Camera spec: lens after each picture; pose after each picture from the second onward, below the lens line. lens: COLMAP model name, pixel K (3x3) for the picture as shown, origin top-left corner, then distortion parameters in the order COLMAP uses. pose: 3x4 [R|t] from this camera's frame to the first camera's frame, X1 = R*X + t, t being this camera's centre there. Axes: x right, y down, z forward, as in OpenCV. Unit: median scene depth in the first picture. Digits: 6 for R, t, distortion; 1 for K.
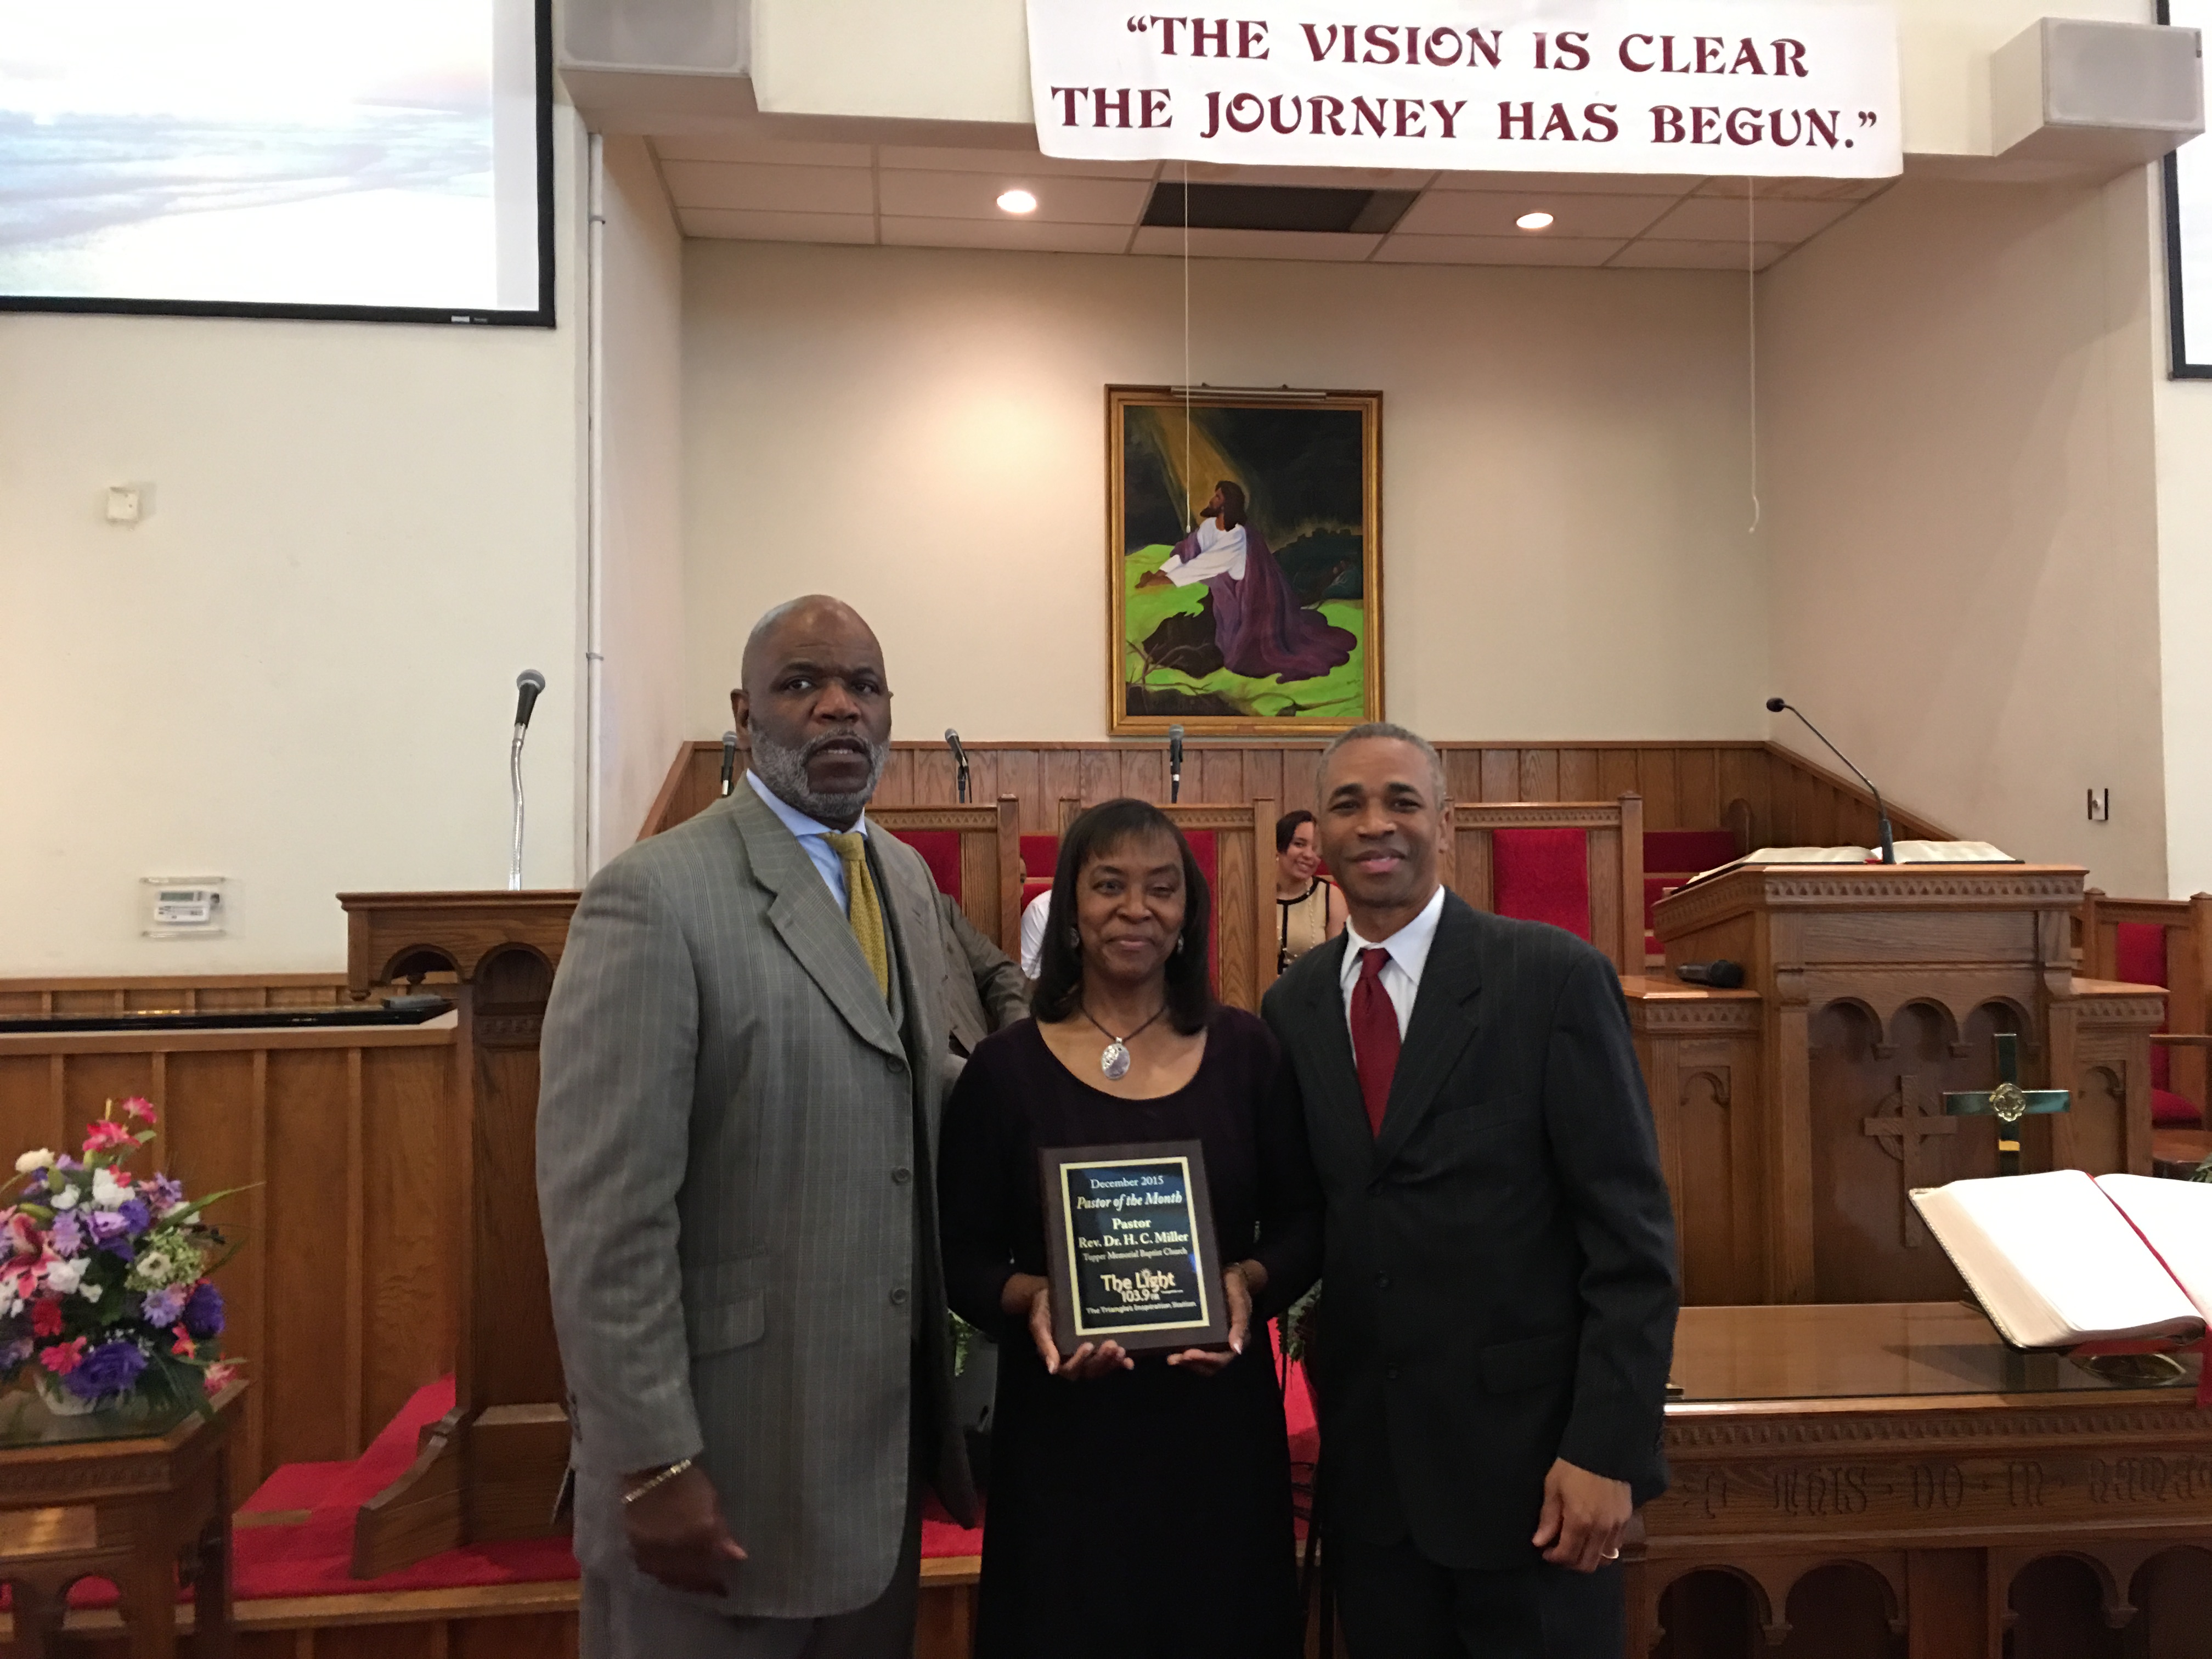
lens RADIAL K [[1886.5, 0, 1116.6], [0, 1886.5, 795.1], [0, 0, 1]] dist [0.044332, -0.015528]
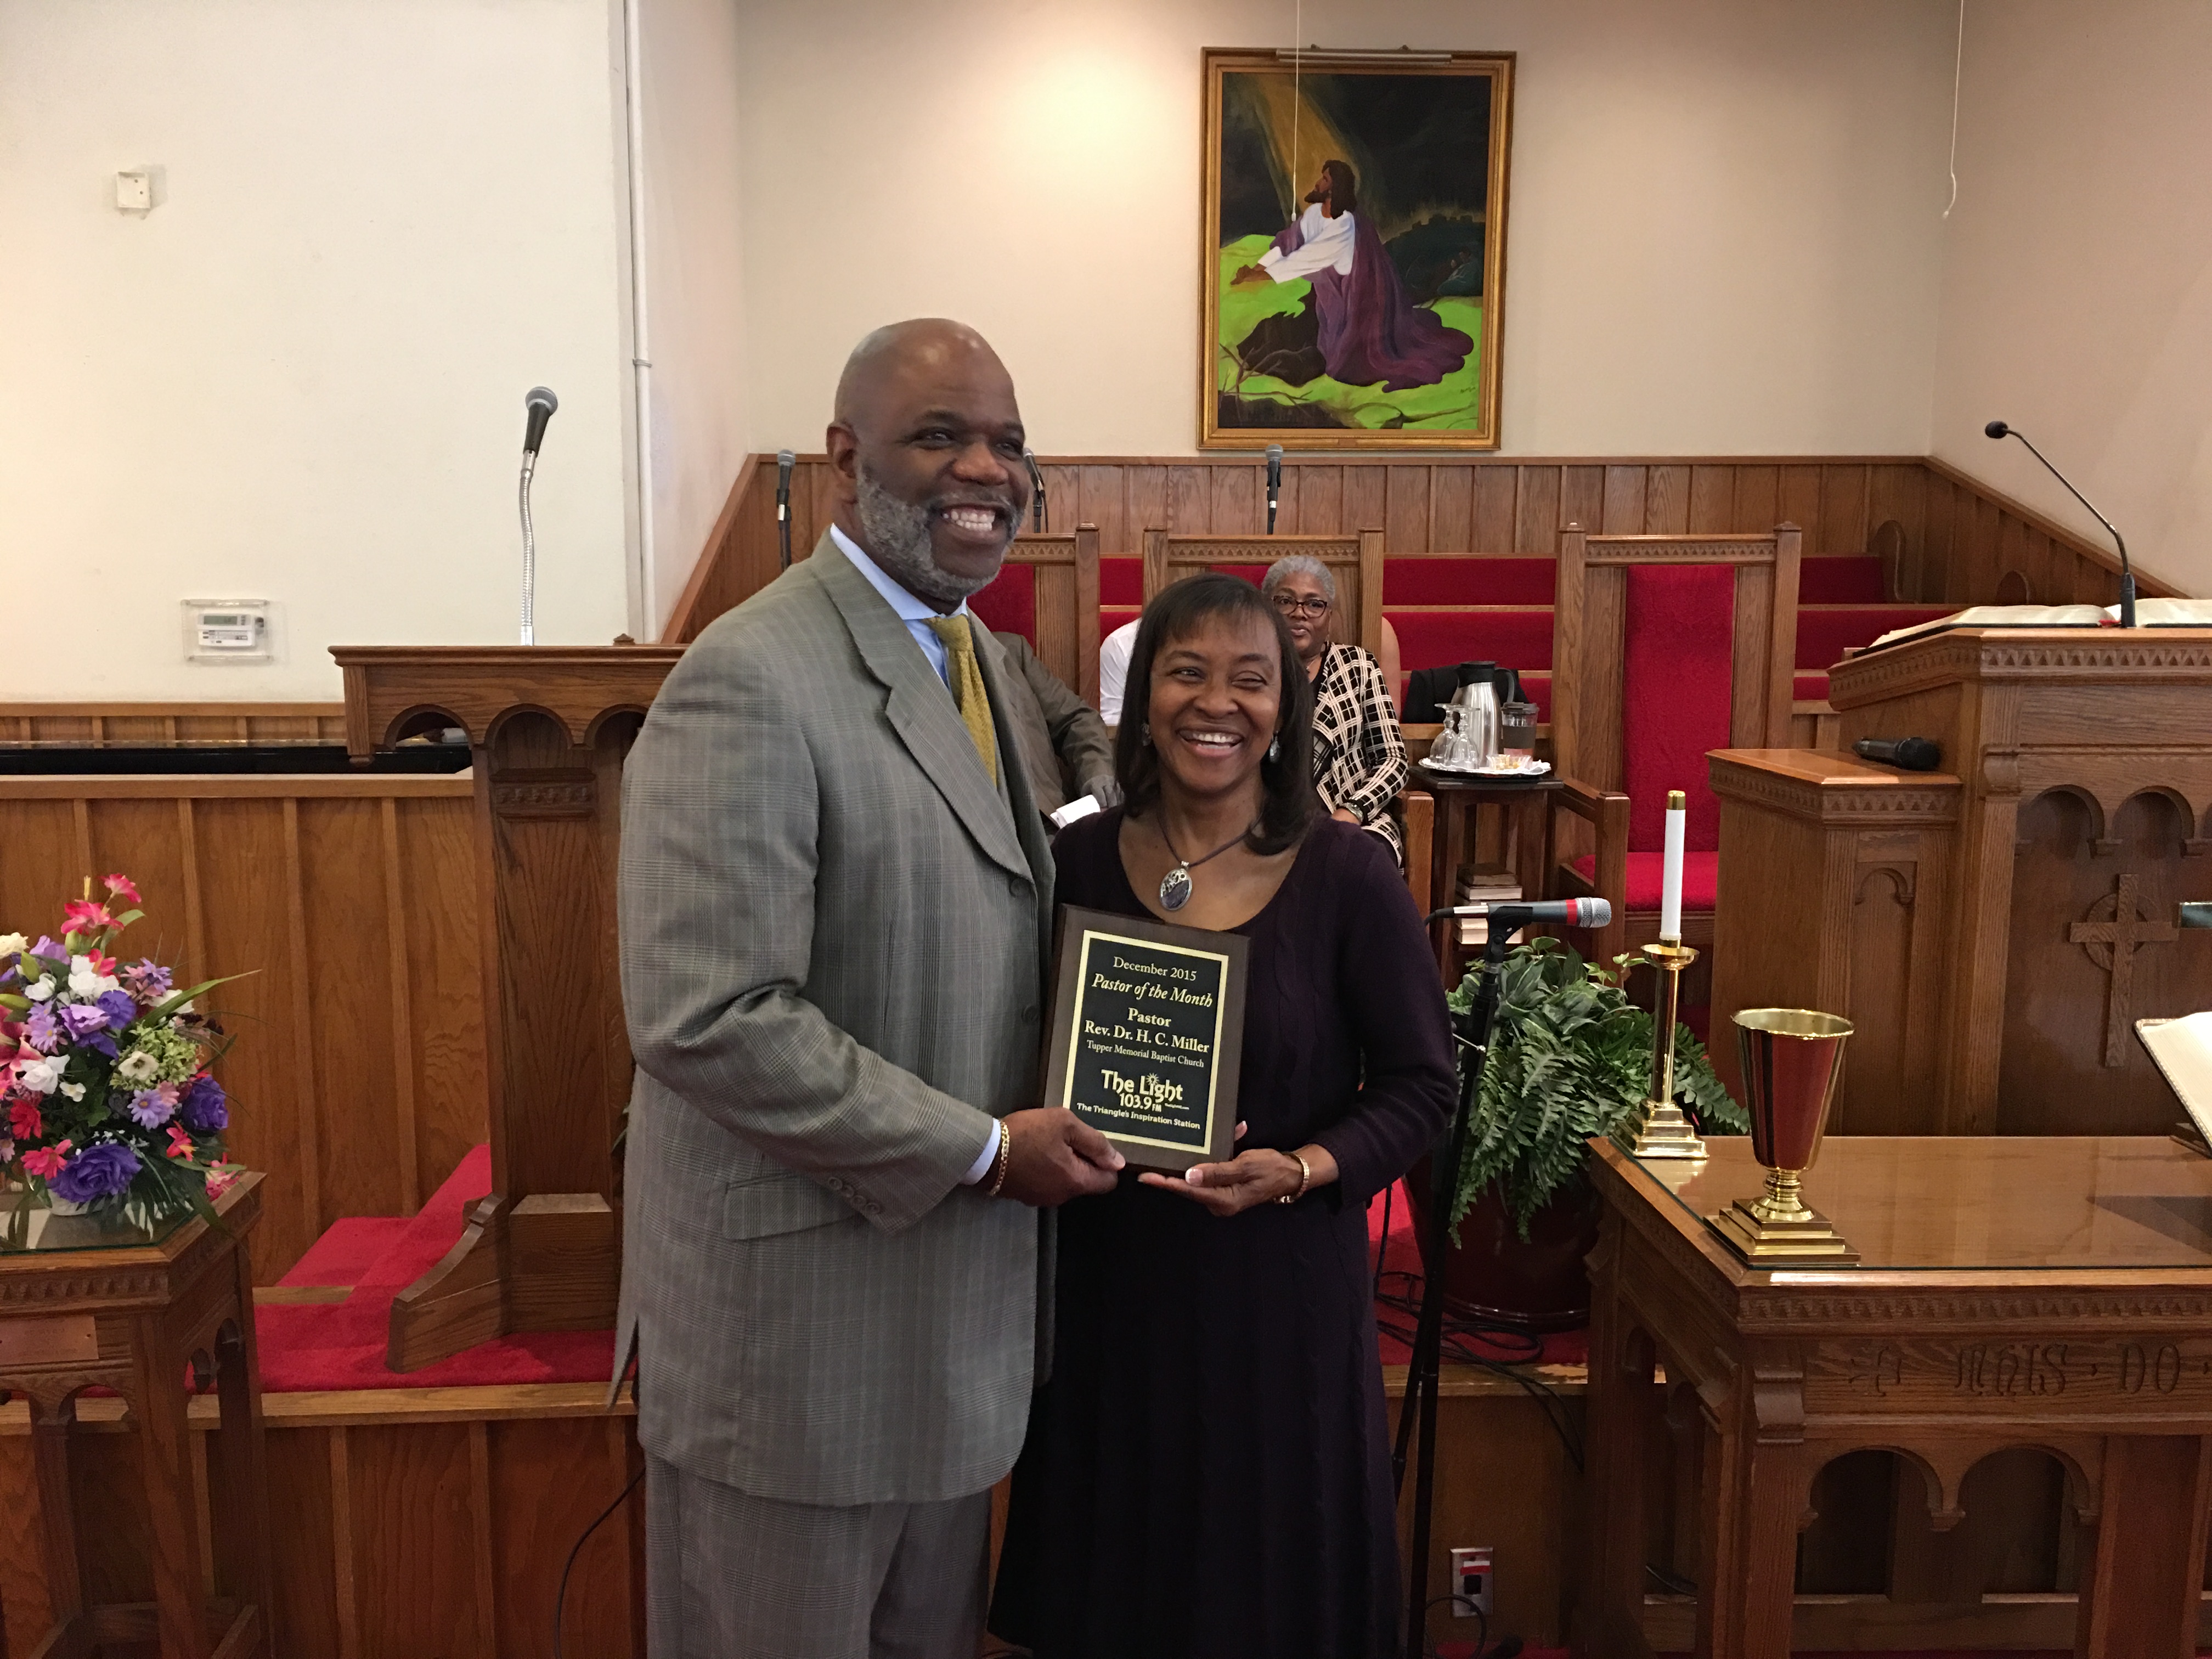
lens RADIAL K [[1893.7, 0, 1074.8], [0, 1893.7, 832.6], [0, 0, 1]] dist [0.070599, -0.094222]
pose [[0.997730, 0.018038, -0.064885, -0.002026], [-0.006653, 0.985150, 0.171565, -0.013505], [0.067016, -0.170744, 0.983034, 0.096791]]
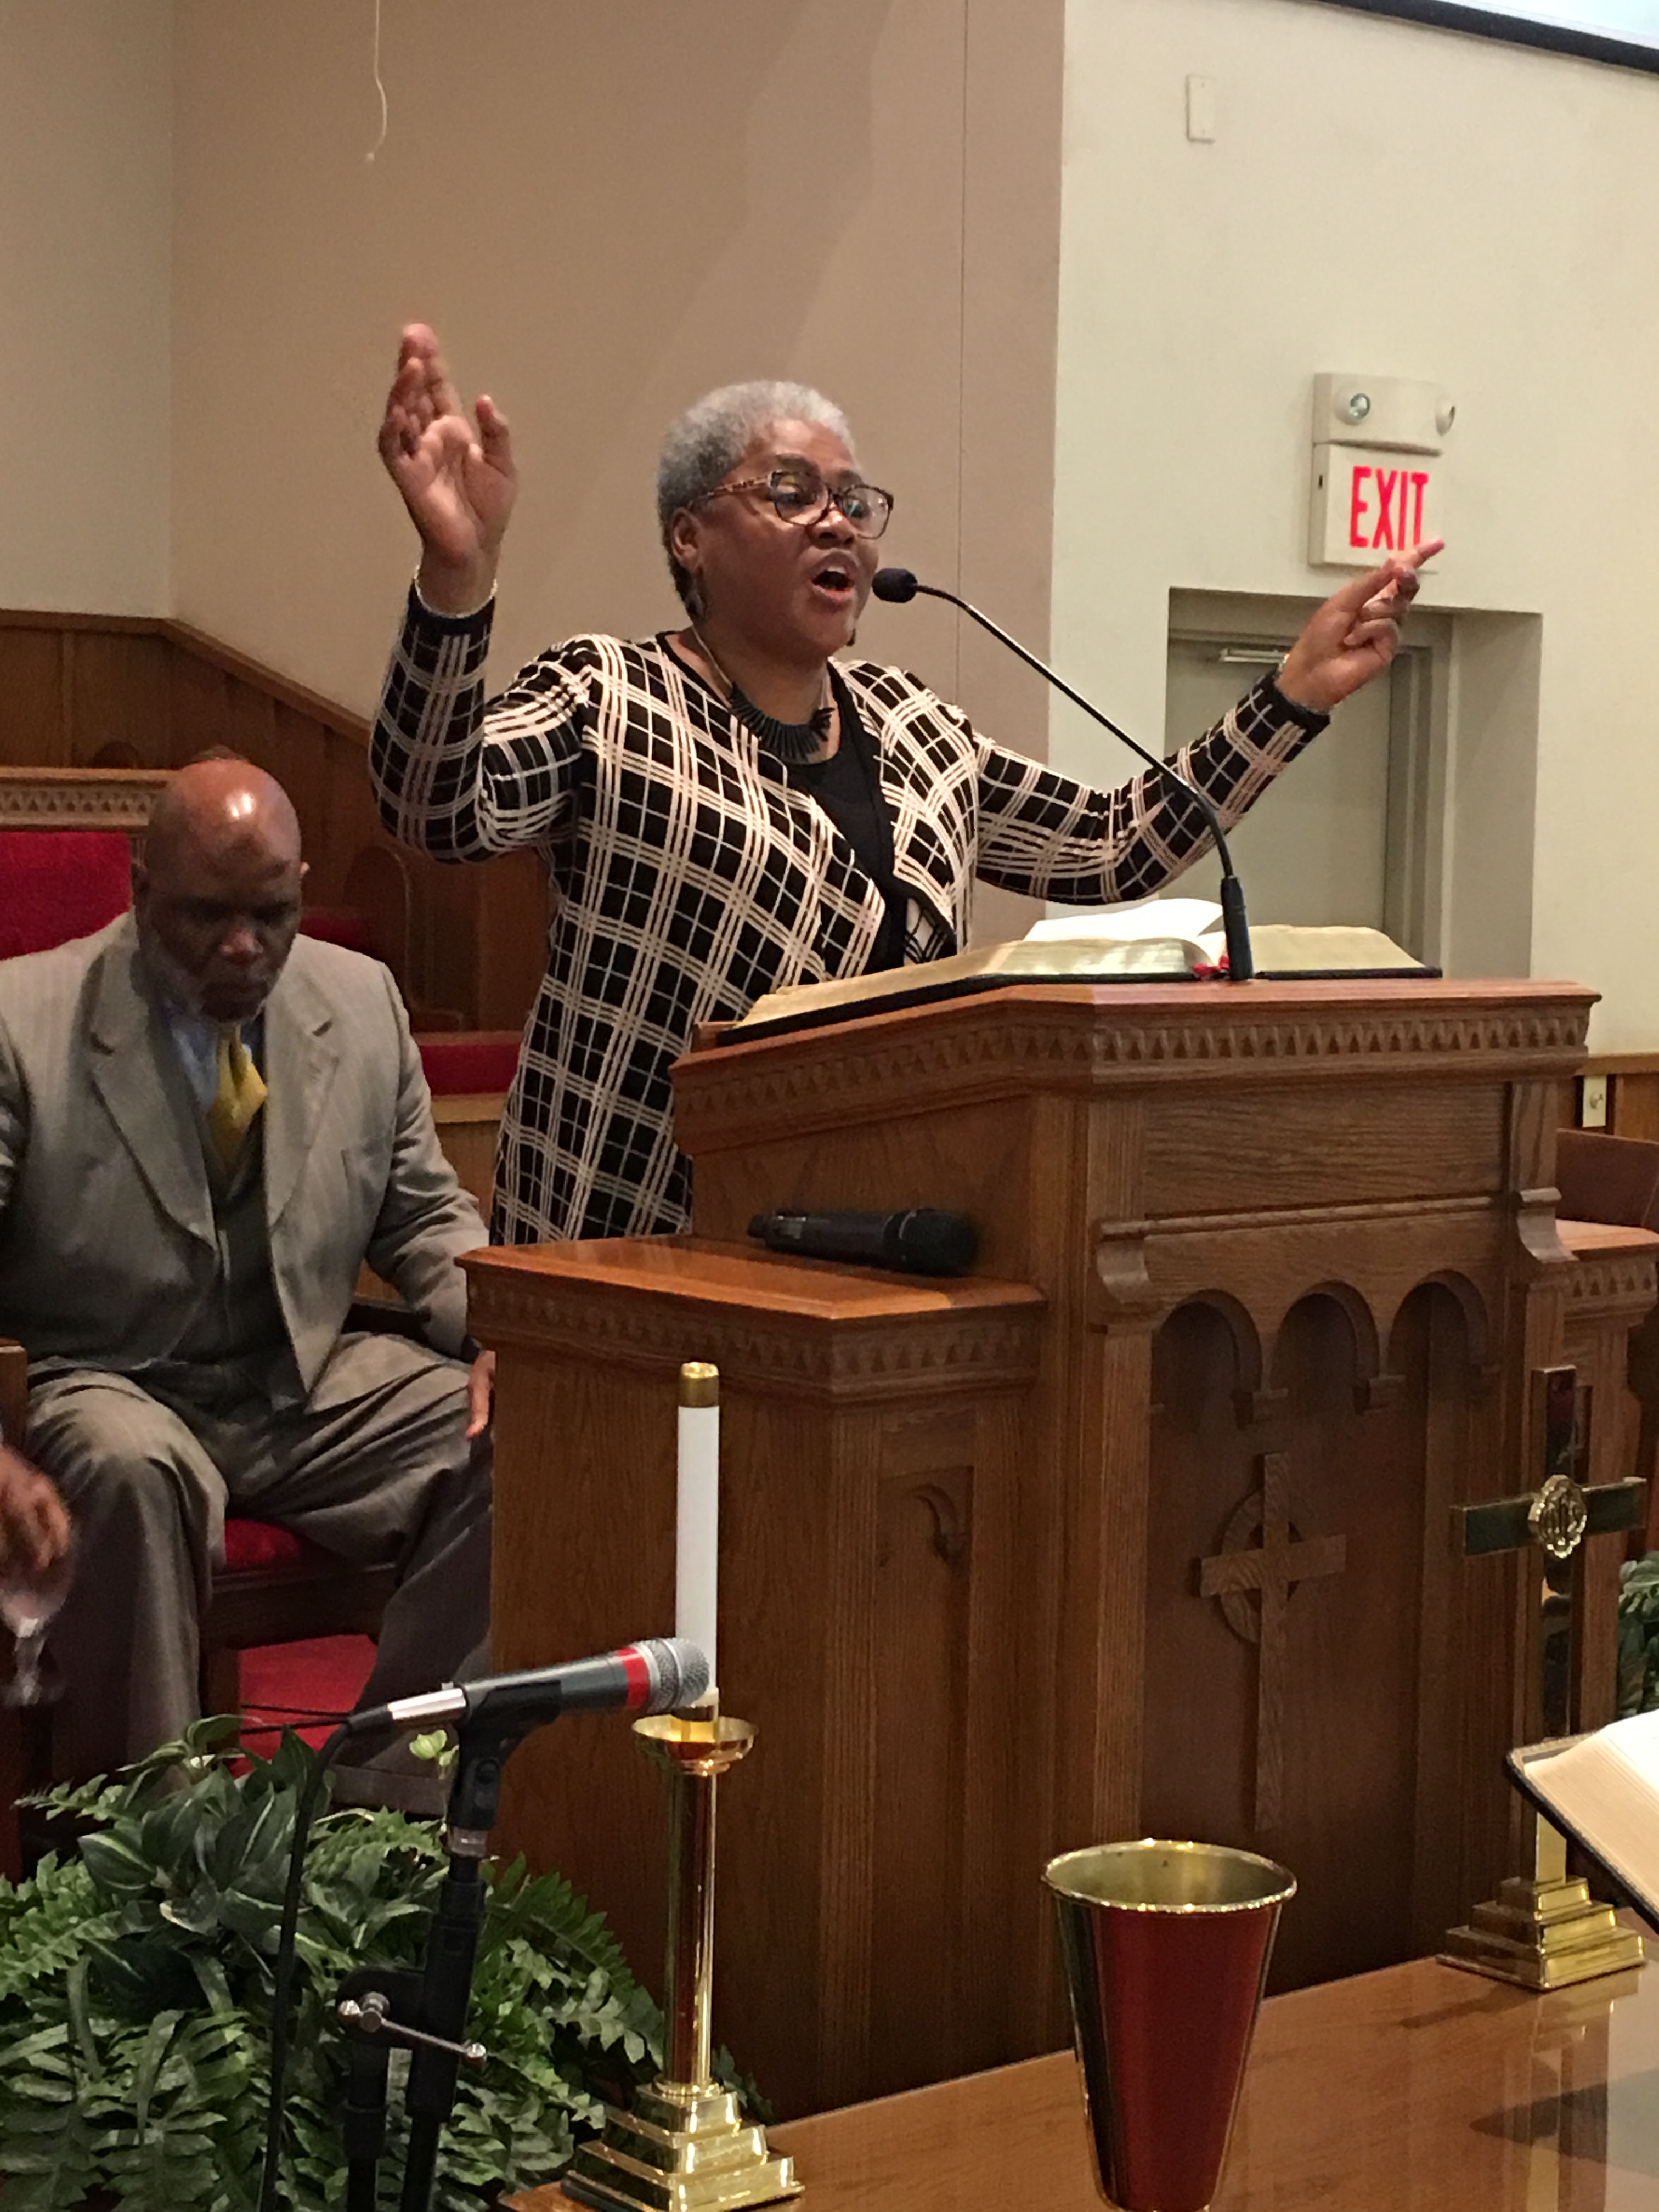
lens RADIAL K [[3861.5, 0, 829.5], [0, 3861.5, 1106.0], [0, 0, 1]] dist [-0.033862, 1.101391]
pose [[0.827975, -0.017571, 0.560490, -0.140942], [-0.041796, 0.994795, 0.092928, -0.010761], [-0.559206, -0.100368, 0.822931, 0.260750]]
